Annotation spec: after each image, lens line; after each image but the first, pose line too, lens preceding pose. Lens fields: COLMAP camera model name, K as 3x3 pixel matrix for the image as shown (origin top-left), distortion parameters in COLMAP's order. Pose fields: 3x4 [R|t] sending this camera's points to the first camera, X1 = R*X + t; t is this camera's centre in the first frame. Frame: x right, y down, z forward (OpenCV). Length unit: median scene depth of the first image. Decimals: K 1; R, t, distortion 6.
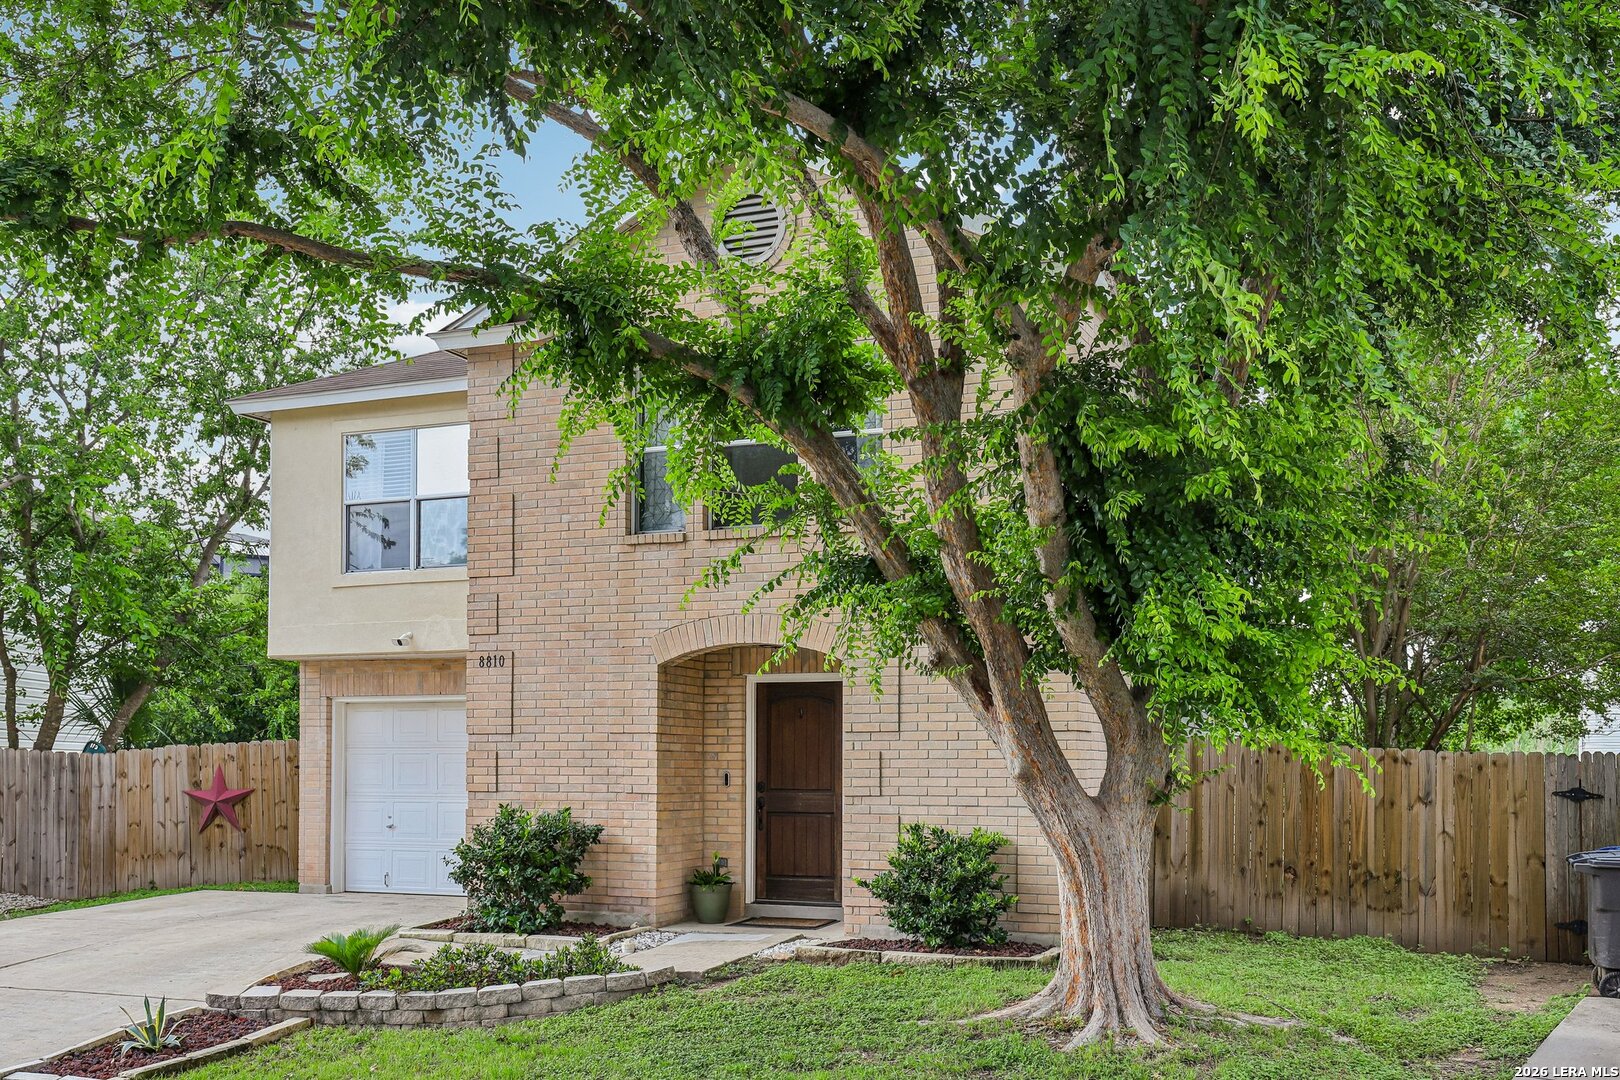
lens RADIAL K [[2324.3, 0, 810.0], [0, 2324.3, 540.0], [0, 0, 1]] dist [0.088496, 0.017335]
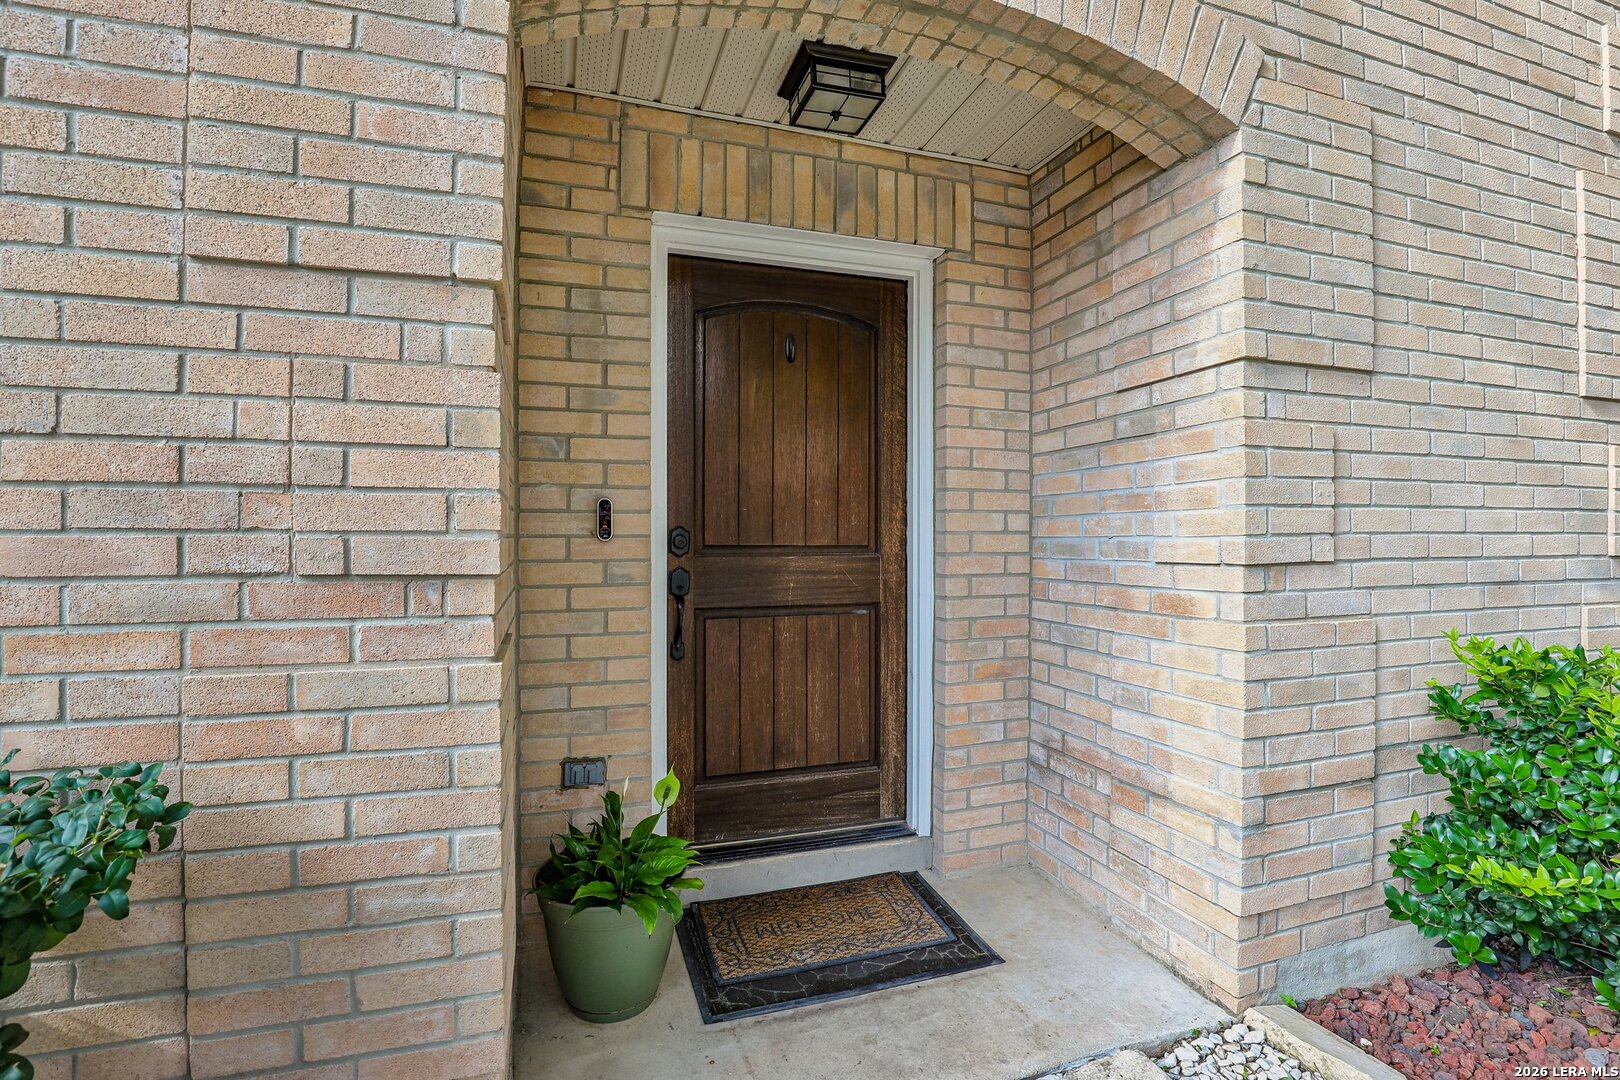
lens RADIAL K [[779.1, 0, 809.3], [0, 779.1, 527.8], [0, 0, 1]] dist [-0.032019, 0.000204]
pose [[0.714707, 0.002588, 0.699419, -0.093835], [-0.064020, 0.996037, 0.061734, 0.098222], [-0.696488, -0.088898, 0.712040, 0.927852]]
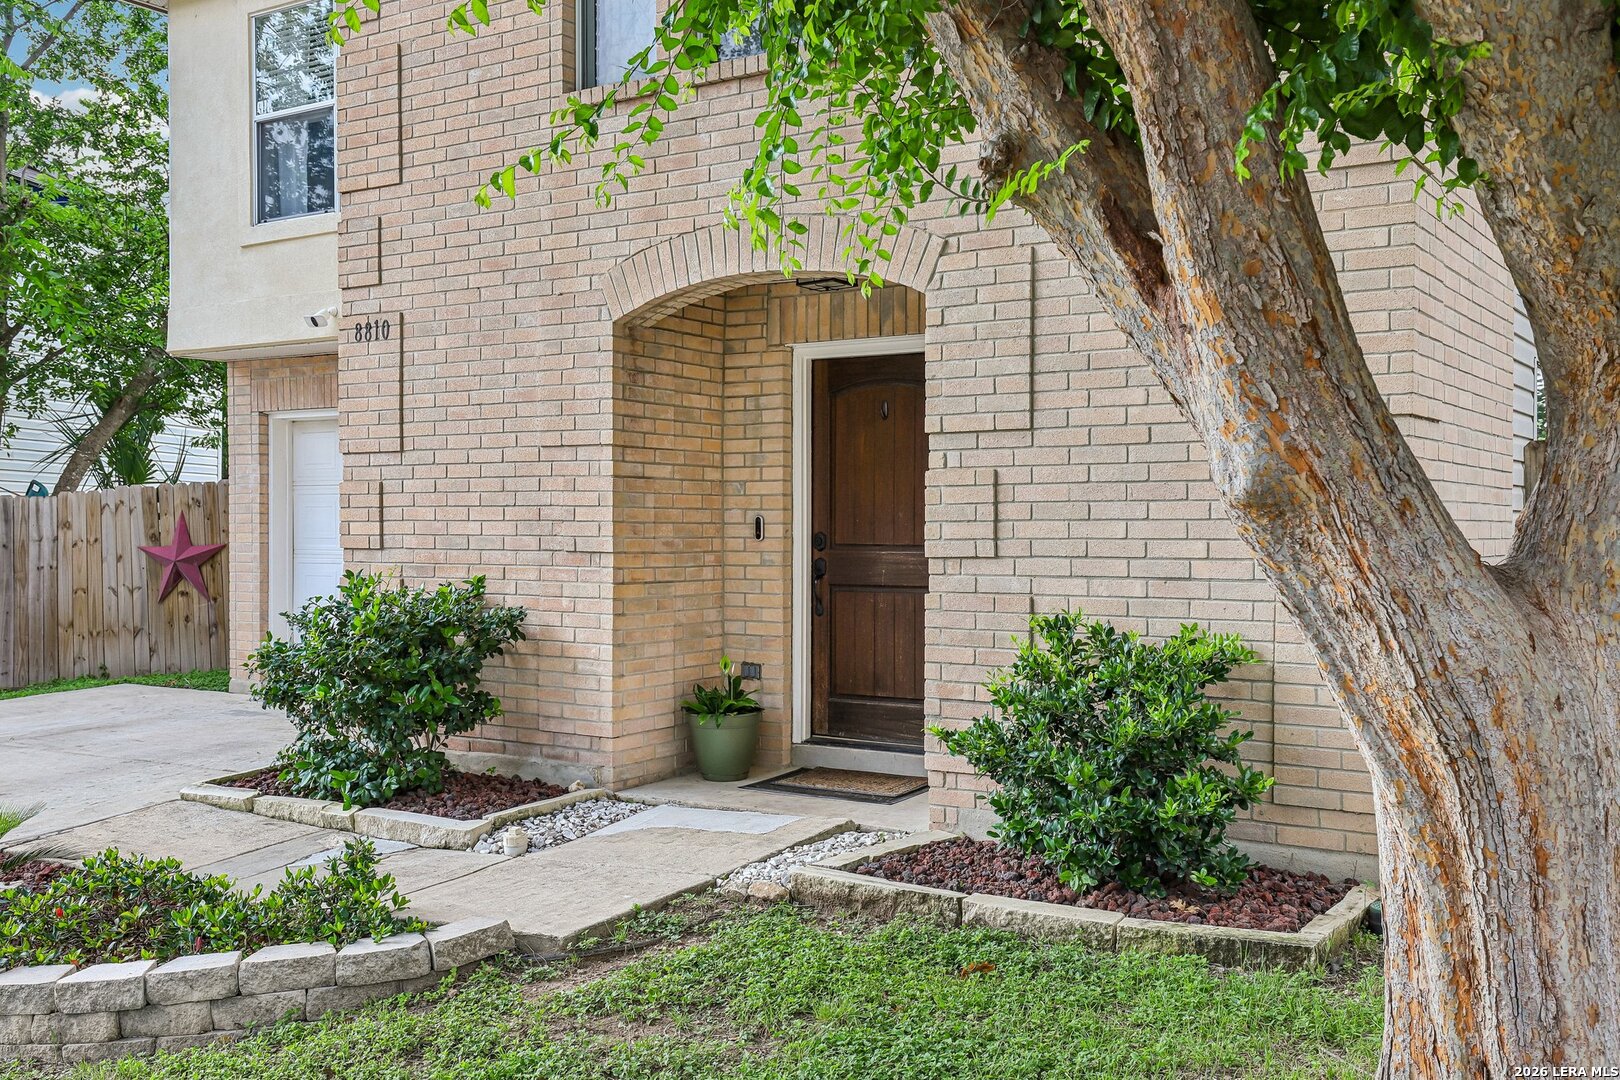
lens RADIAL K [[1846.3, 0, 810.8], [0, 1846.3, 498.8], [0, 0, 1]] dist [0.060363, -0.003387]
pose [[0.984586, -0.005166, -0.174826, 0.057873], [0.019234, 0.996699, 0.078875, 0.061821], [0.173842, -0.081022, 0.981435, 0.572449]]
